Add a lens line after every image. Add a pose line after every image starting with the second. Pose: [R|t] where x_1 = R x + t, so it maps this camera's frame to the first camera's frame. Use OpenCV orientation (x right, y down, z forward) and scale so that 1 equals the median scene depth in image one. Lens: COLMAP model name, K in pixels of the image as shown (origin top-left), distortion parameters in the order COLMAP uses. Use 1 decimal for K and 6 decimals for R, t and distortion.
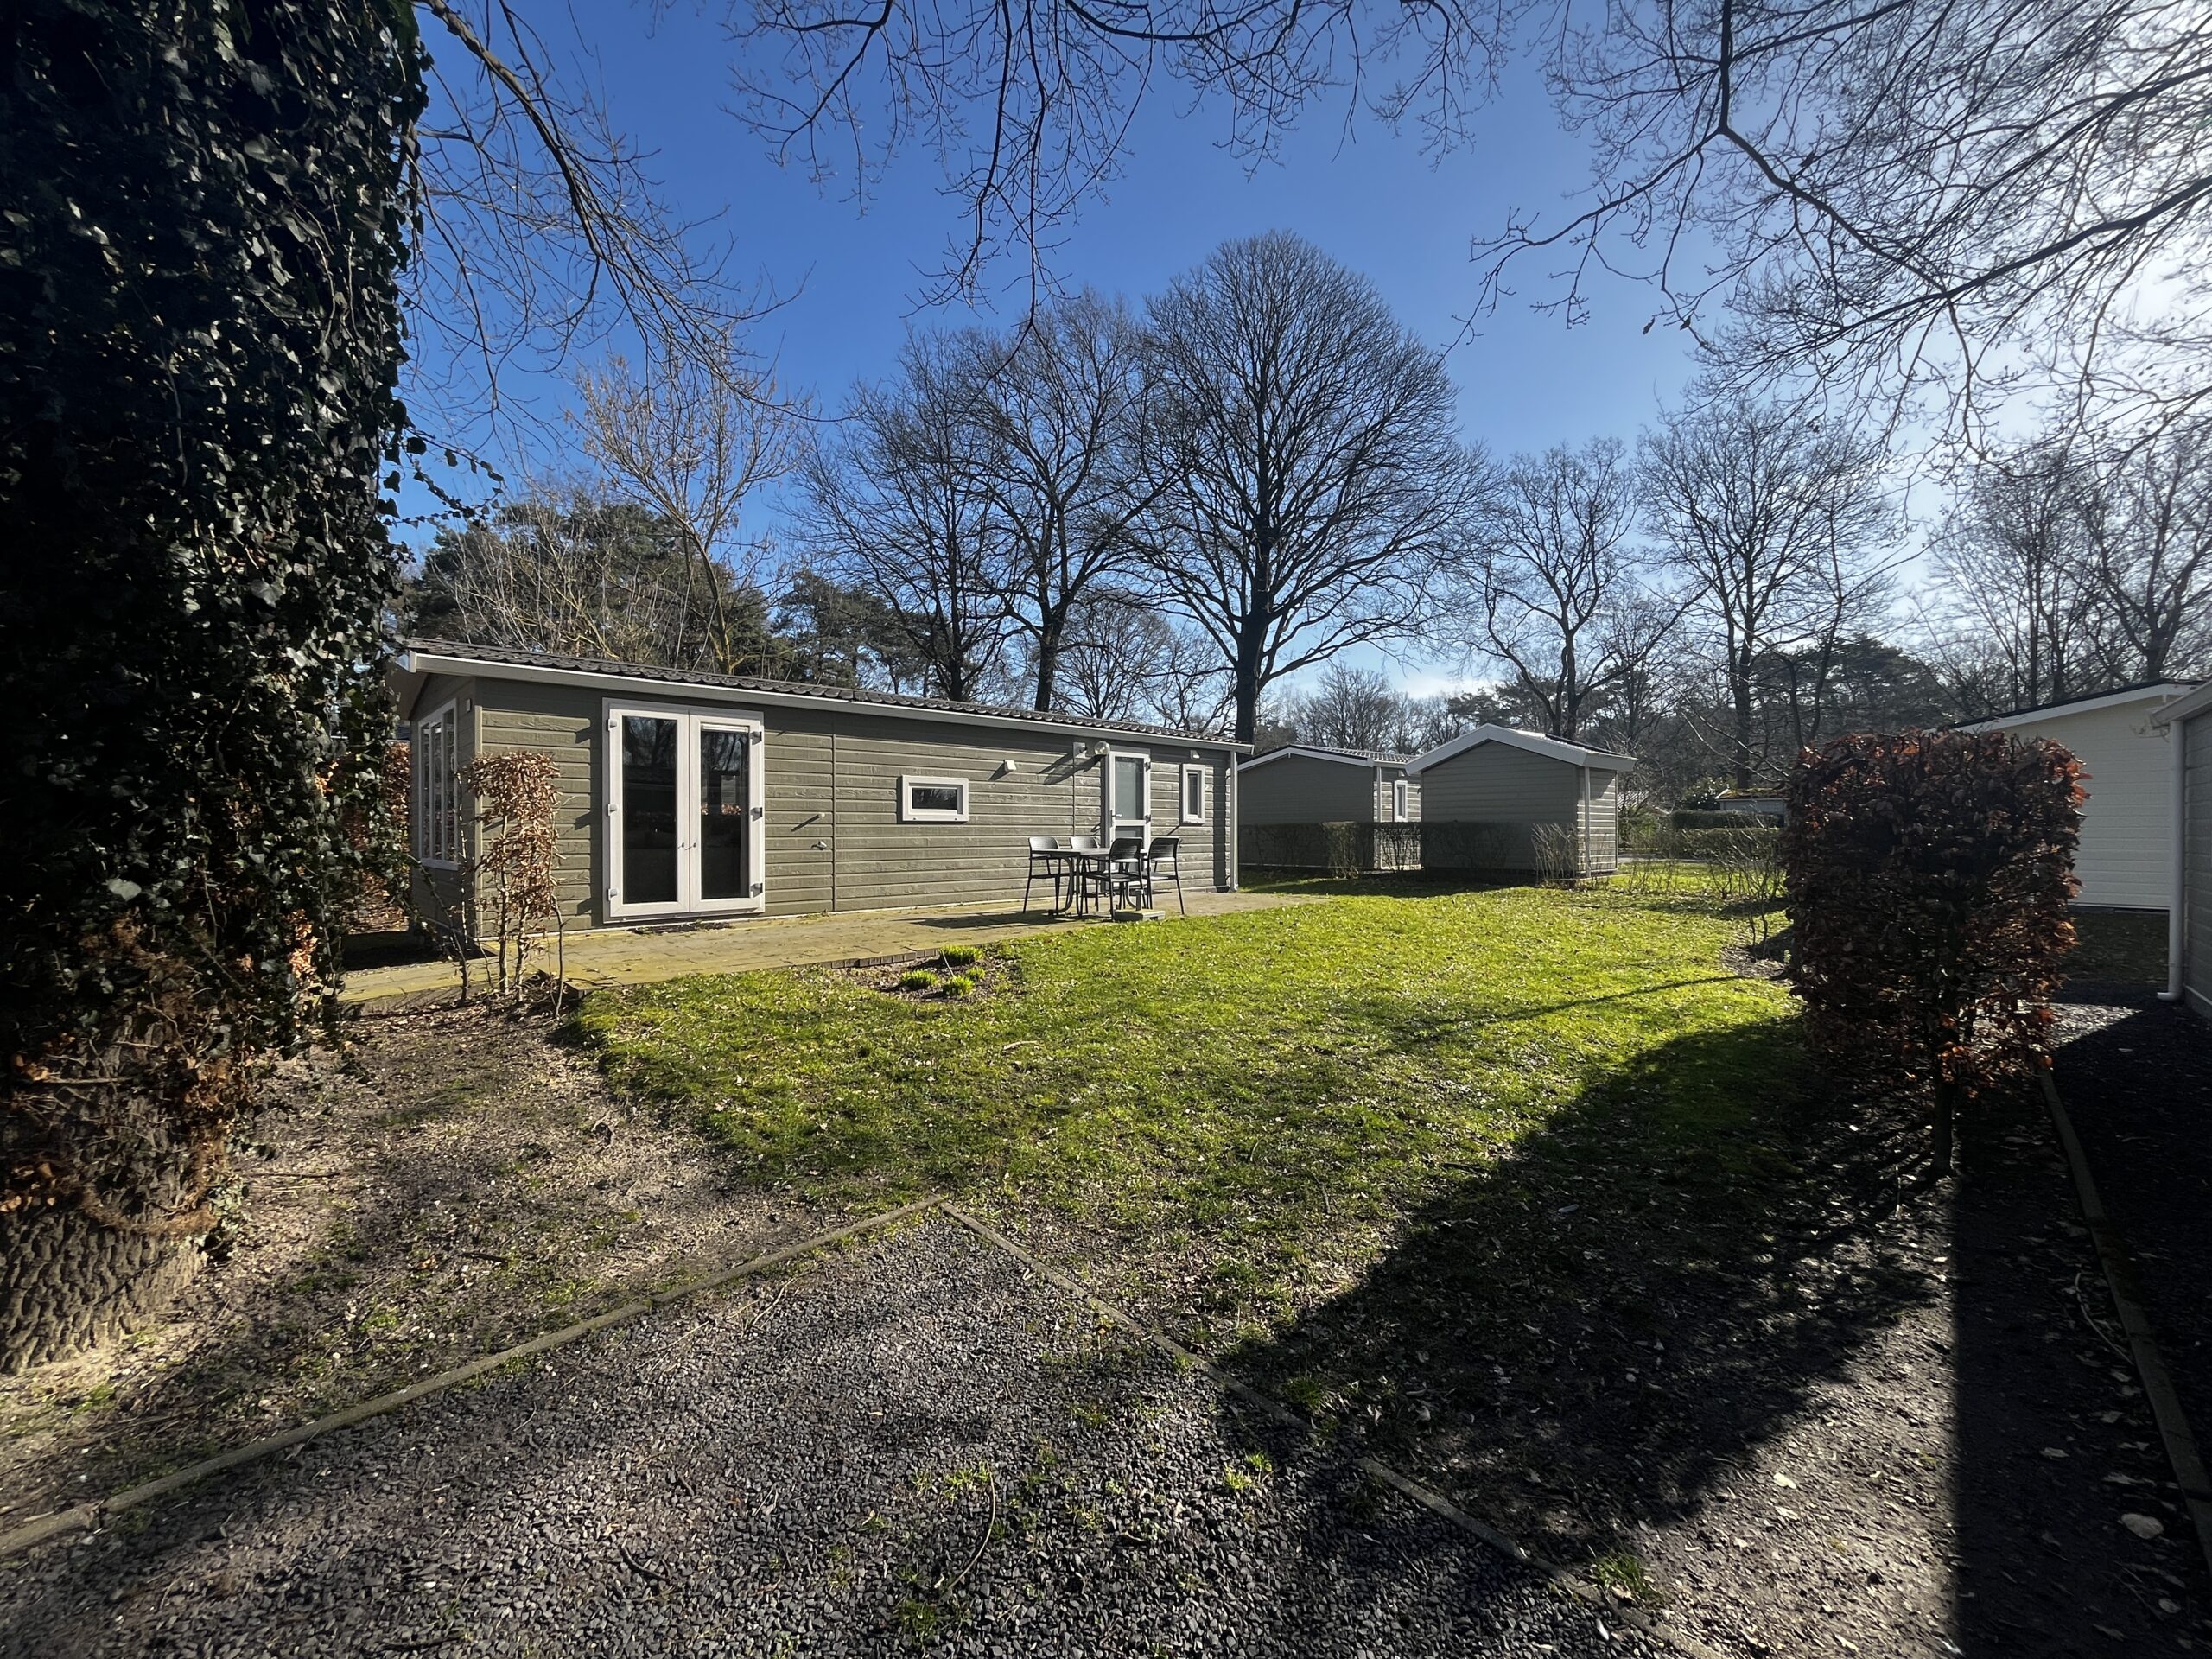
lens RADIAL K [[897.9, 0, 1115.4], [0, 897.9, 828.5], [0, 0, 1]] dist [-0.001052, -0.000341]
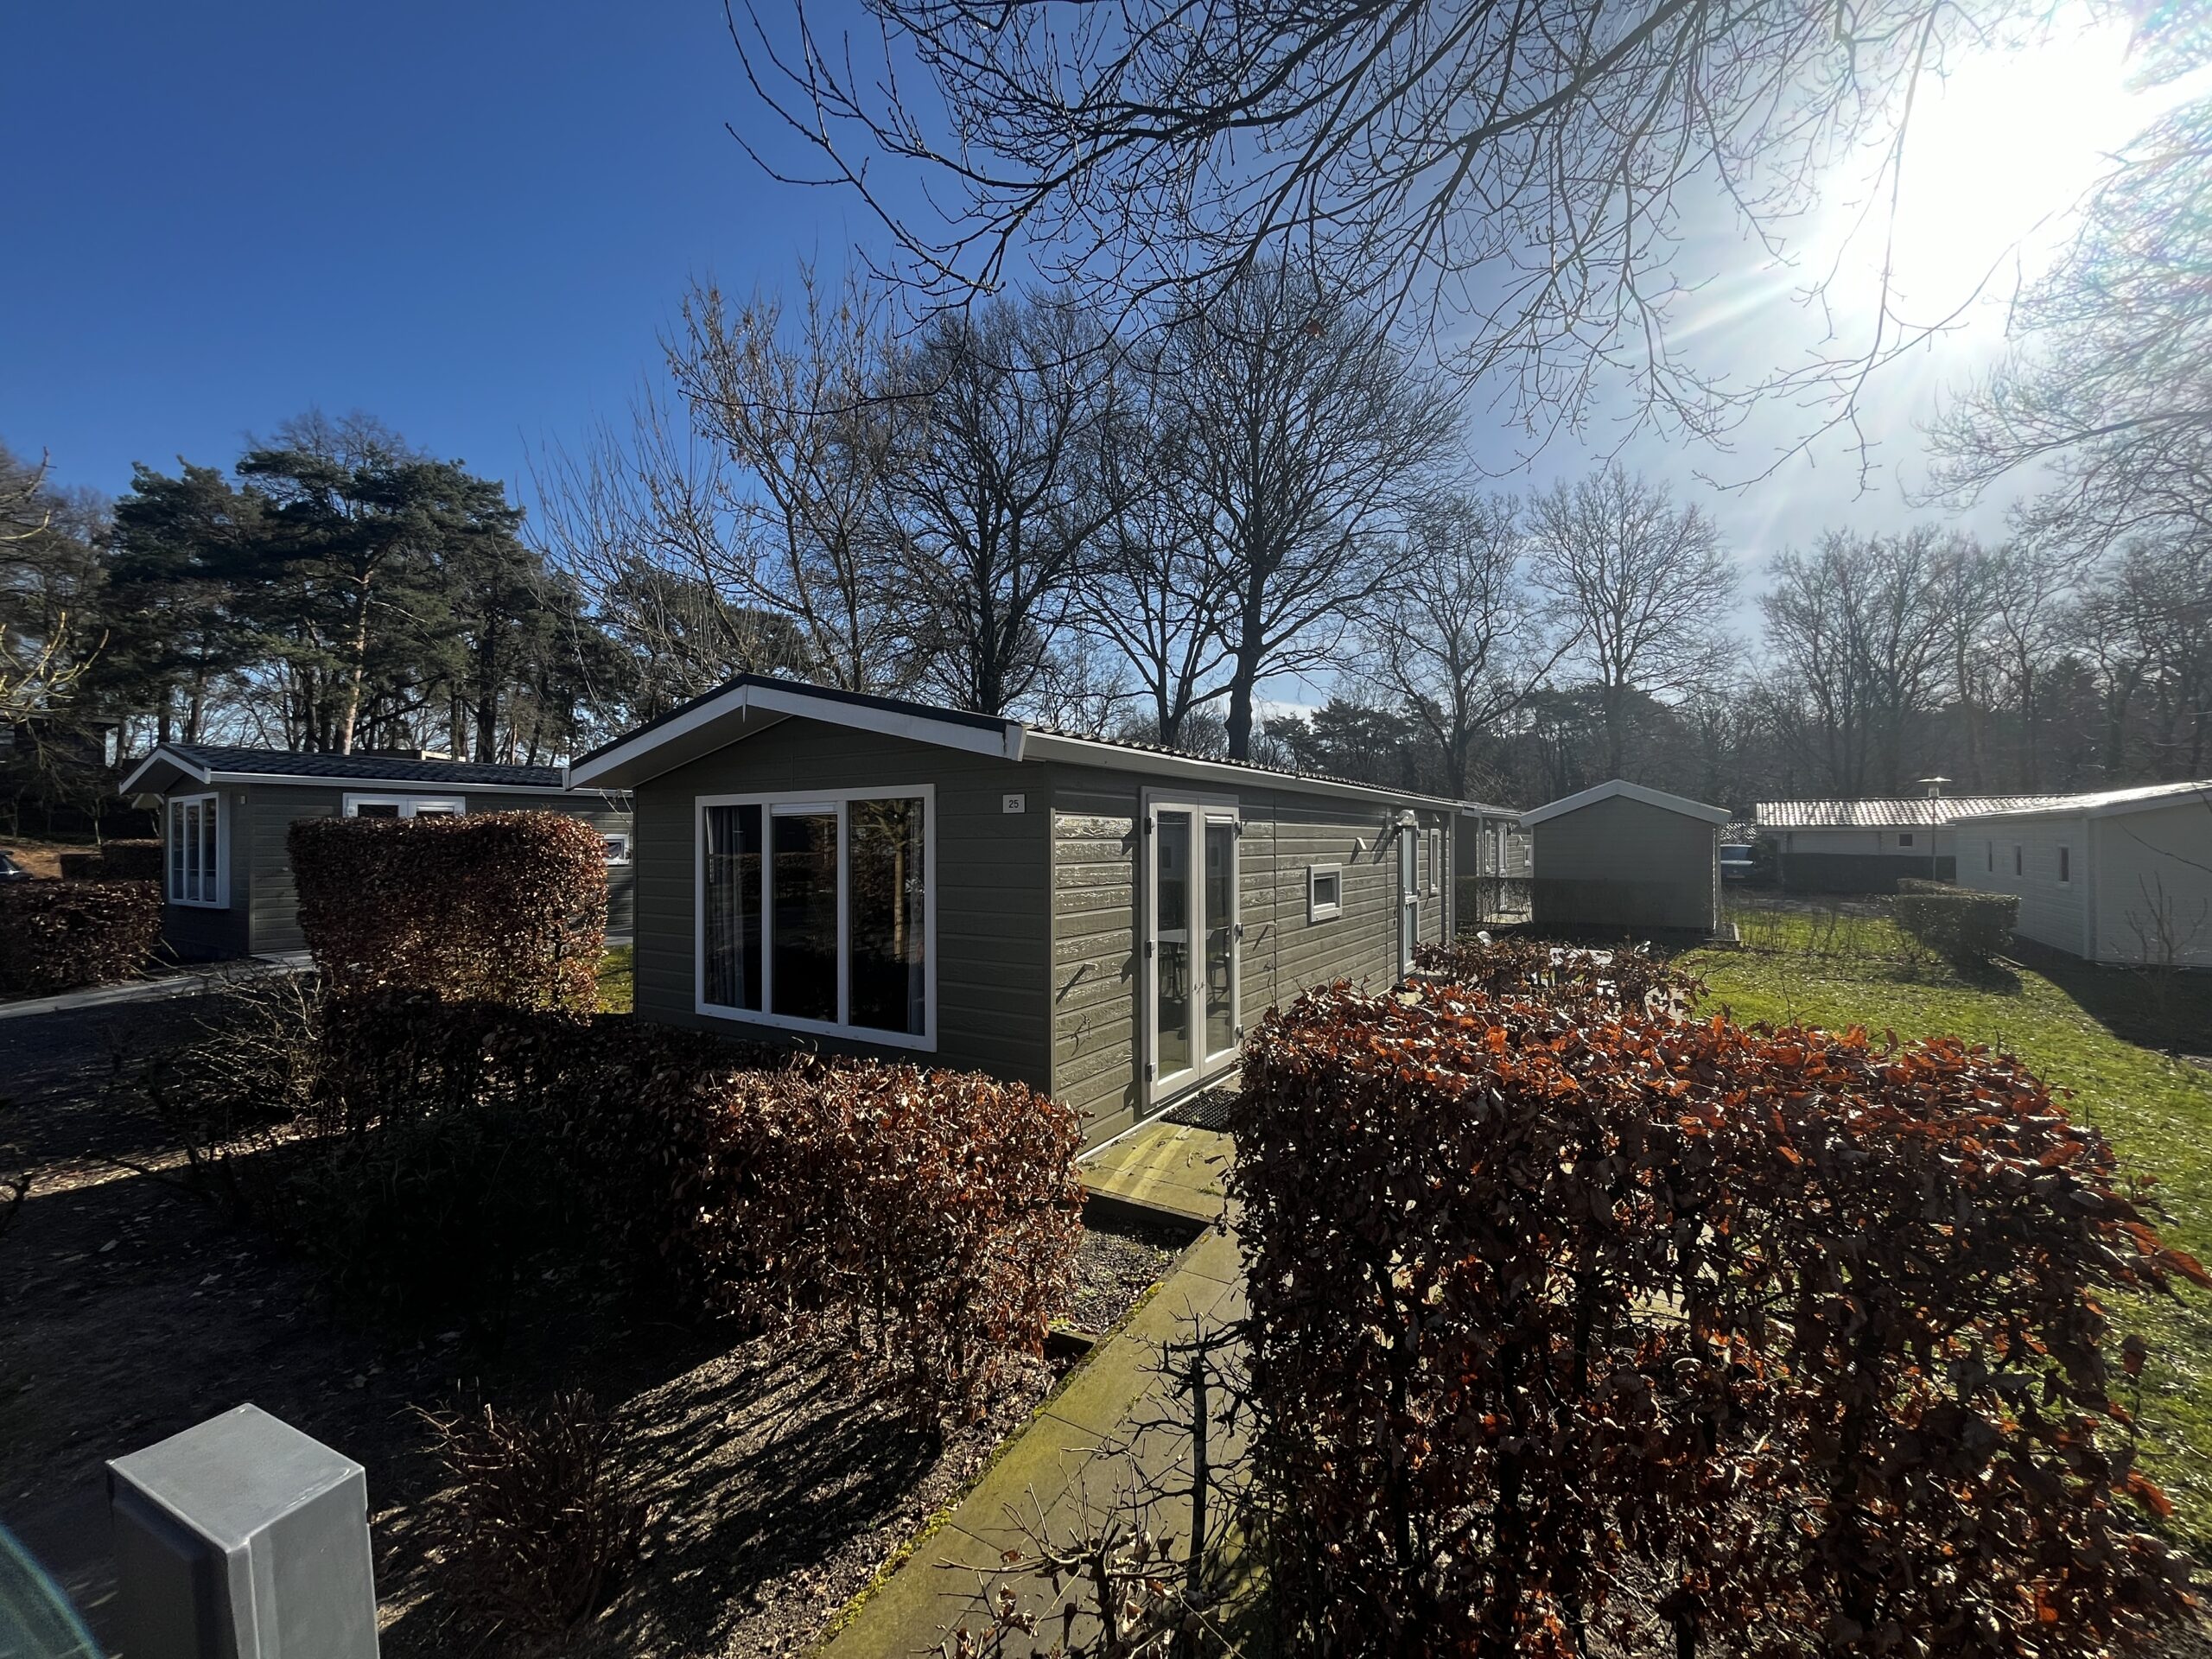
lens RADIAL K [[897.9, 0, 1108.3], [0, 897.9, 835.7], [0, 0, 1]] dist [-0.001052, -0.000341]
pose [[0.972914, 0.001382, 0.231164, -0.194493], [-0.000536, 0.999993, -0.003720, -0.027064], [-0.231168, 0.003496, 0.972908, 0.087340]]
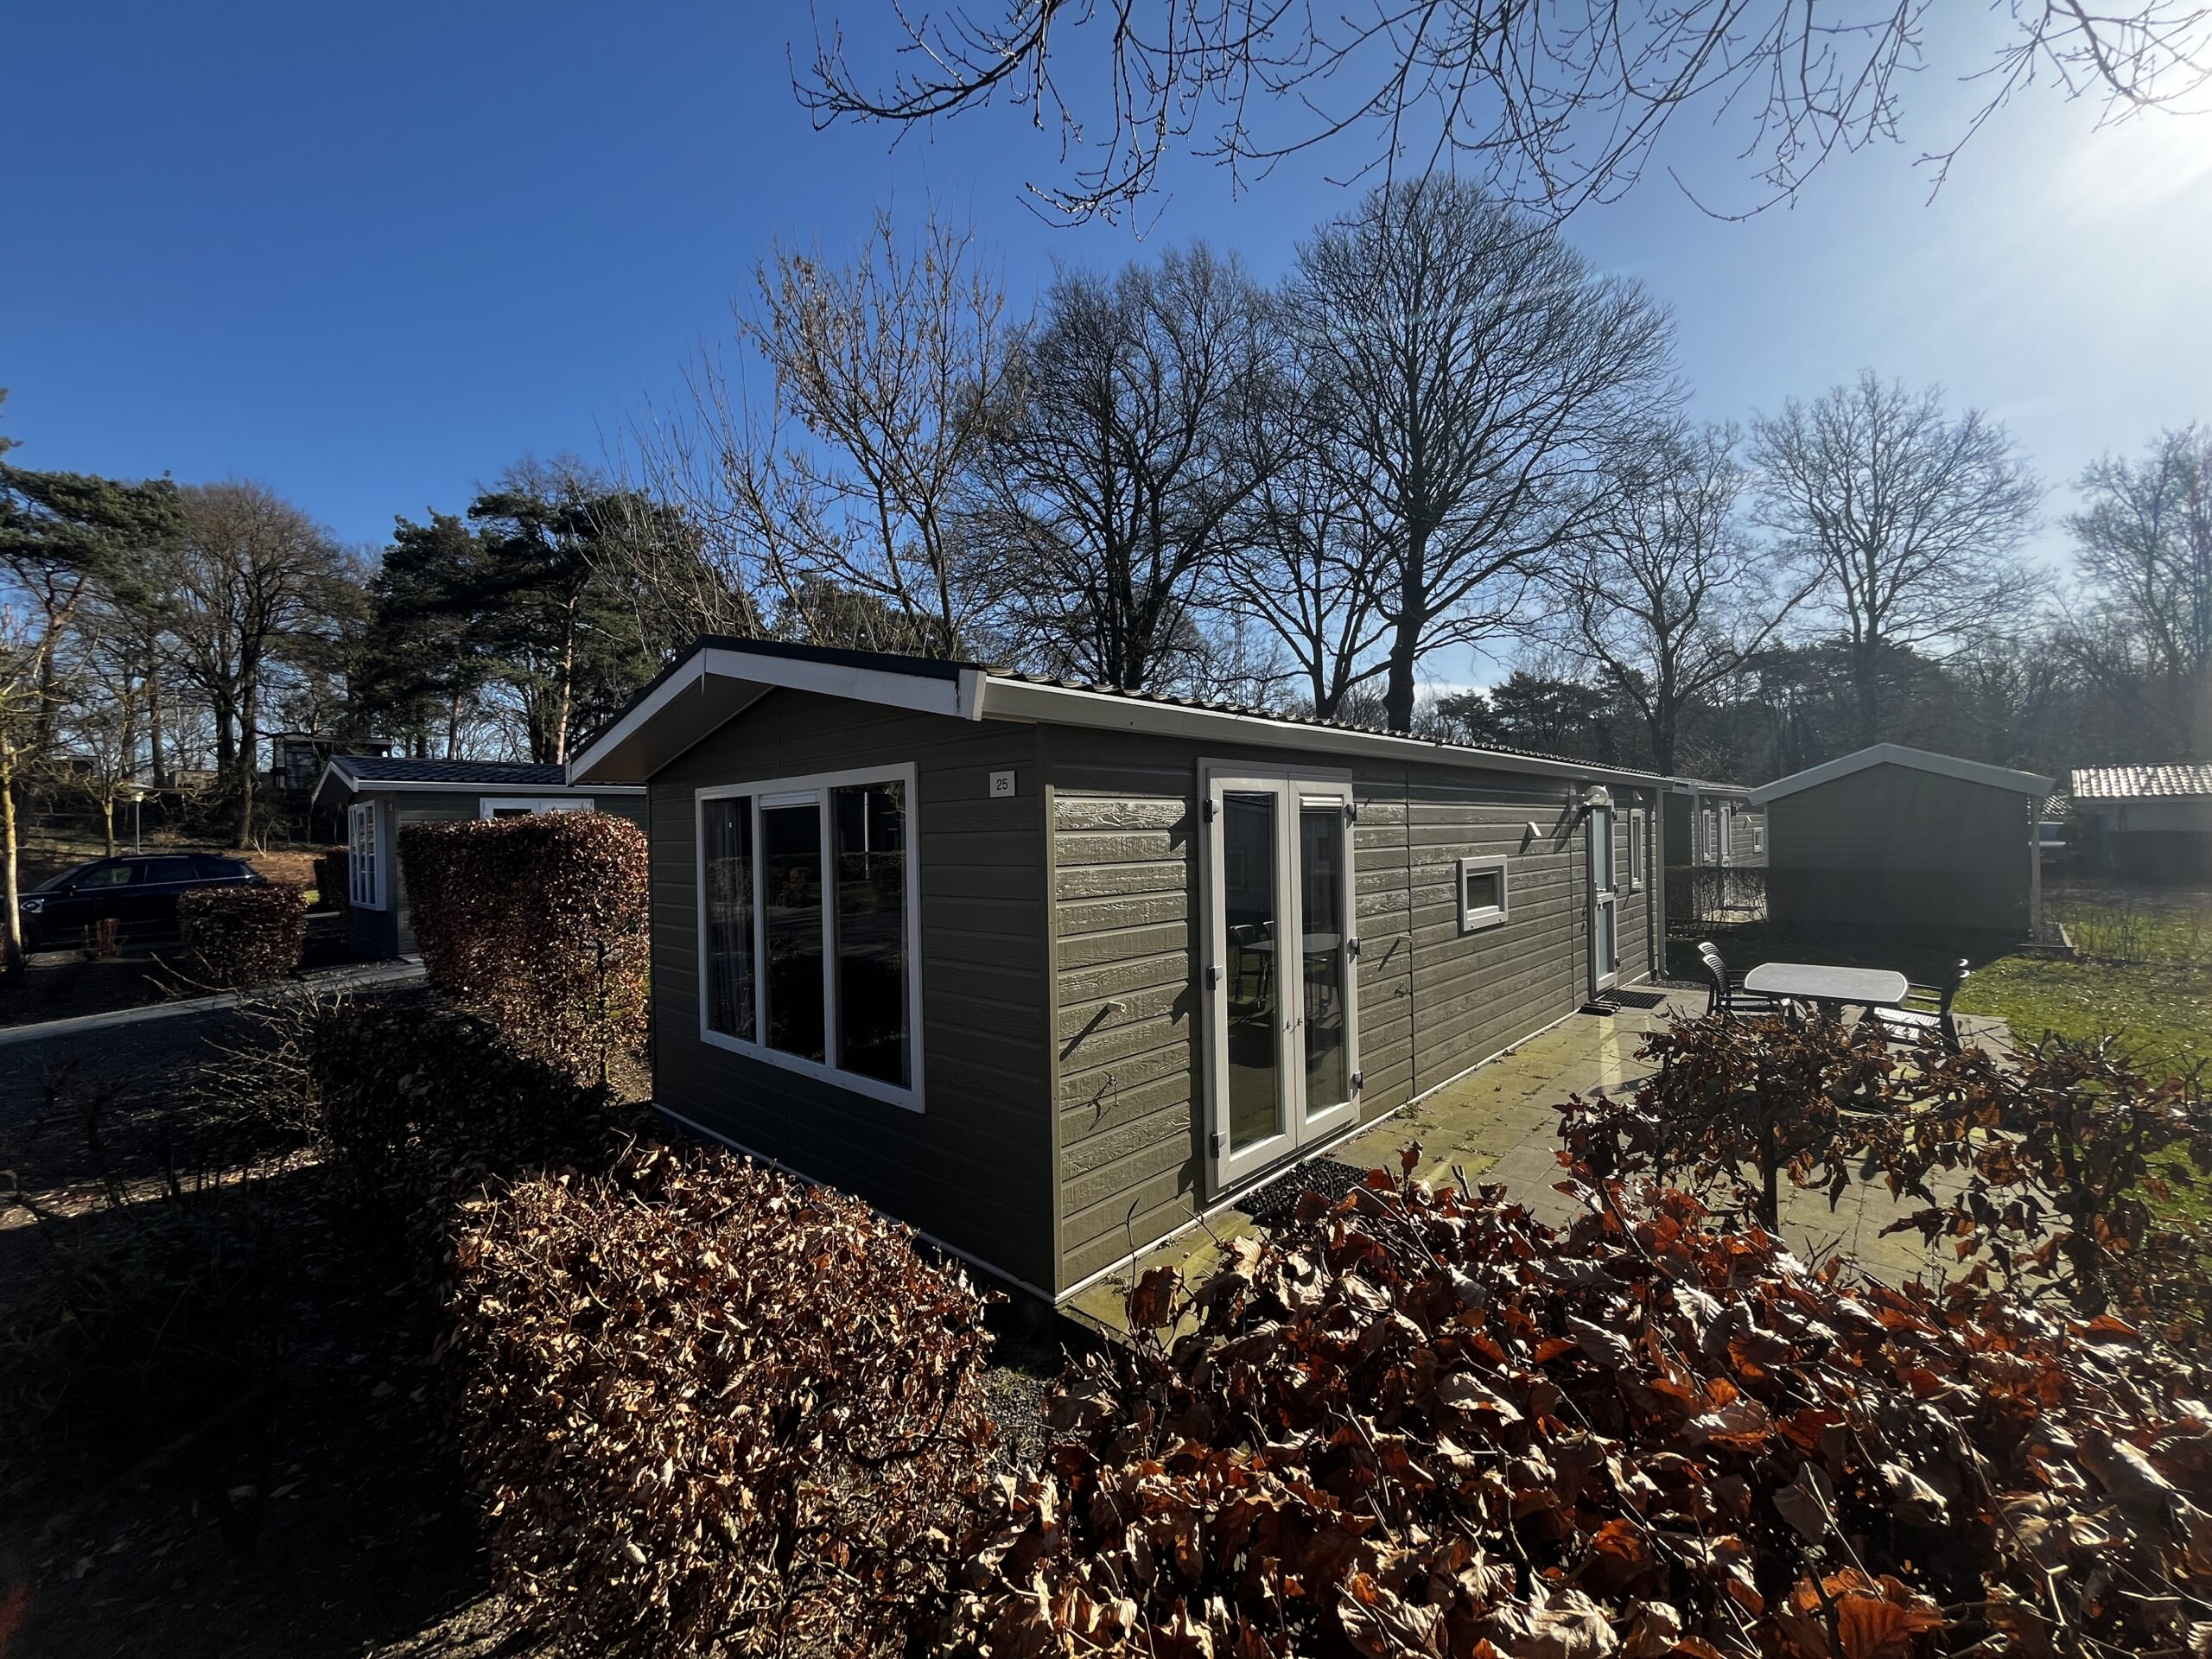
lens RADIAL K [[897.9, 0, 1105.5], [0, 897.9, 833.6], [0, 0, 1]] dist [-0.001052, -0.000341]
pose [[0.998774, -0.017278, 0.046393, -0.167071], [0.017194, 0.999850, 0.002225, -0.026934], [-0.046424, -0.001425, 0.998921, 0.128040]]
